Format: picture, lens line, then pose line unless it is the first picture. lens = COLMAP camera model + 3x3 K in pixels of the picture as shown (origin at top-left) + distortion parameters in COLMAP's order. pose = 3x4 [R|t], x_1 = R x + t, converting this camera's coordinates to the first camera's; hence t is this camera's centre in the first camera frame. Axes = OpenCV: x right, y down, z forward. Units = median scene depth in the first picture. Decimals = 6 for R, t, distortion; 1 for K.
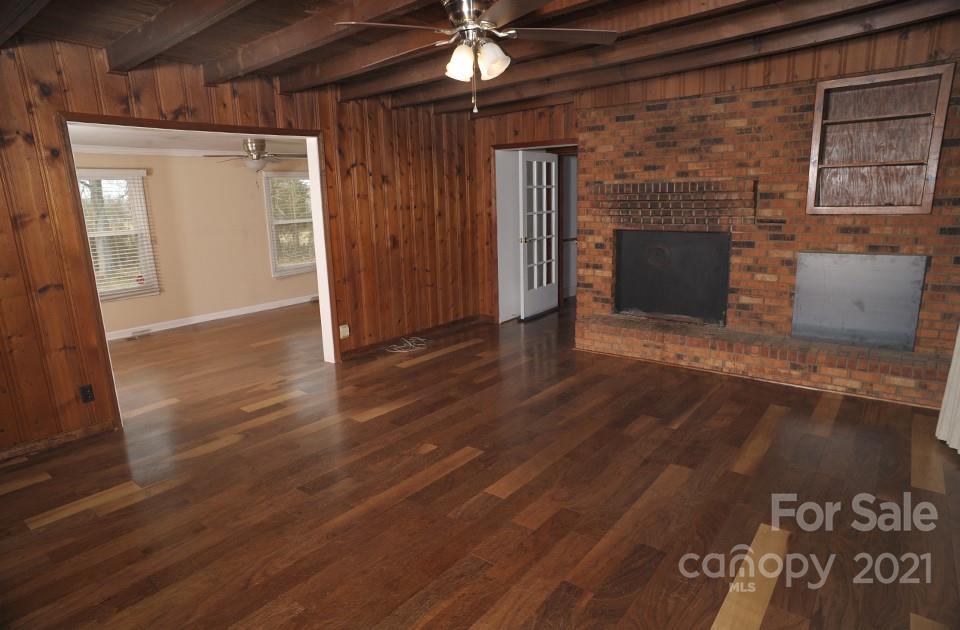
lens RADIAL K [[542.1, 0, 481.9], [0, 542.1, 320.3], [0, 0, 1]] dist [-0.101390, 0.066674]
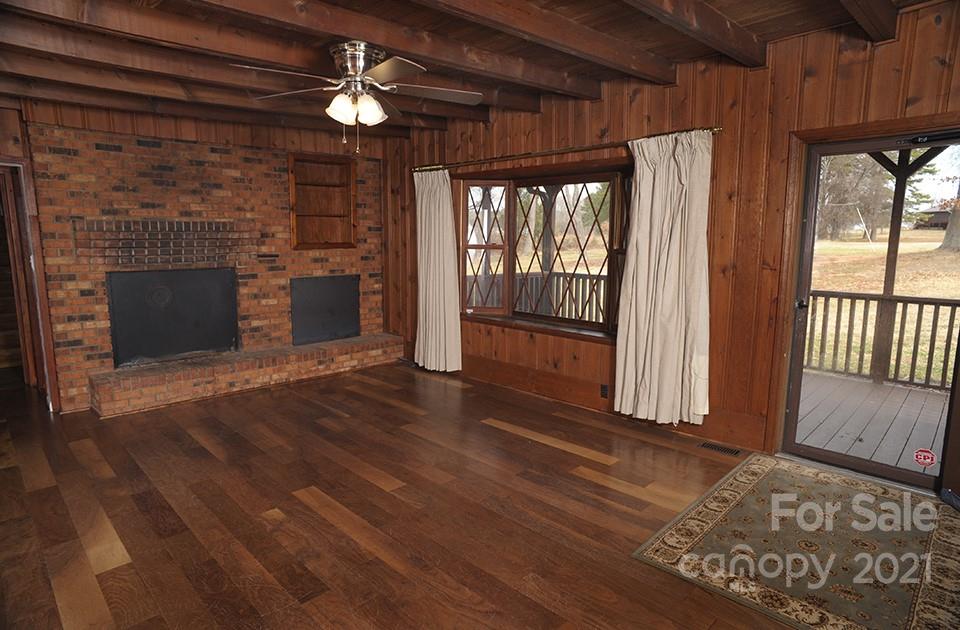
lens RADIAL K [[542.1, 0, 481.9], [0, 542.1, 320.3], [0, 0, 1]] dist [-0.101390, 0.066674]
pose [[0.121897, -0.123499, 0.984830, -0.583869], [0.211037, 0.972766, 0.095865, -0.051260], [-0.969848, 0.196150, 0.144640, 0.337171]]
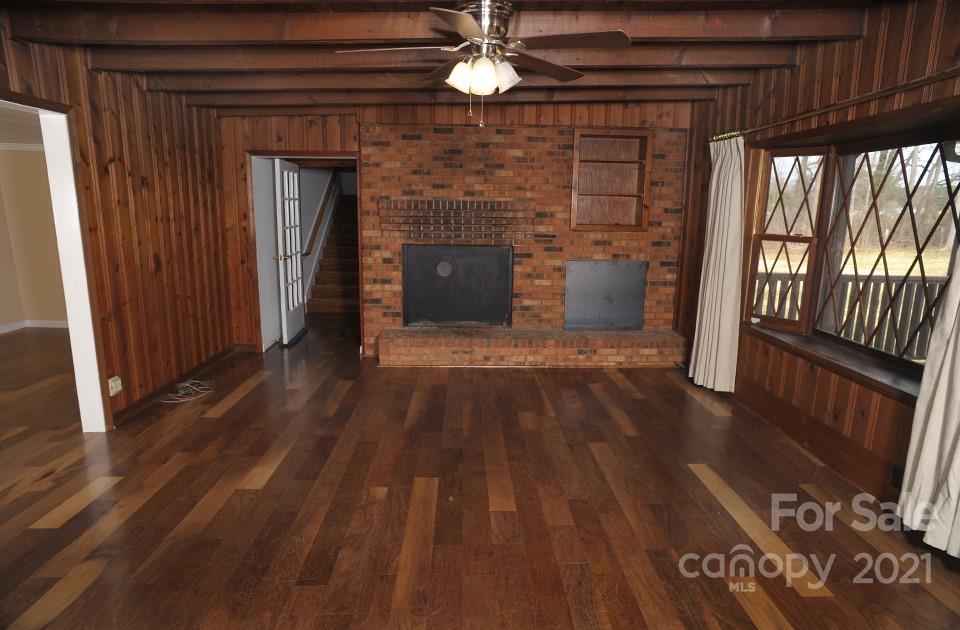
lens RADIAL K [[547.5, 0, 480.8], [0, 547.5, 318.9], [0, 0, 1]] dist [-0.104116, 0.067689]
pose [[0.763001, -0.089069, 0.640231, -0.351856], [0.108483, 0.994057, 0.009008, -0.023742], [-0.637229, 0.062581, 0.768130, 0.133403]]
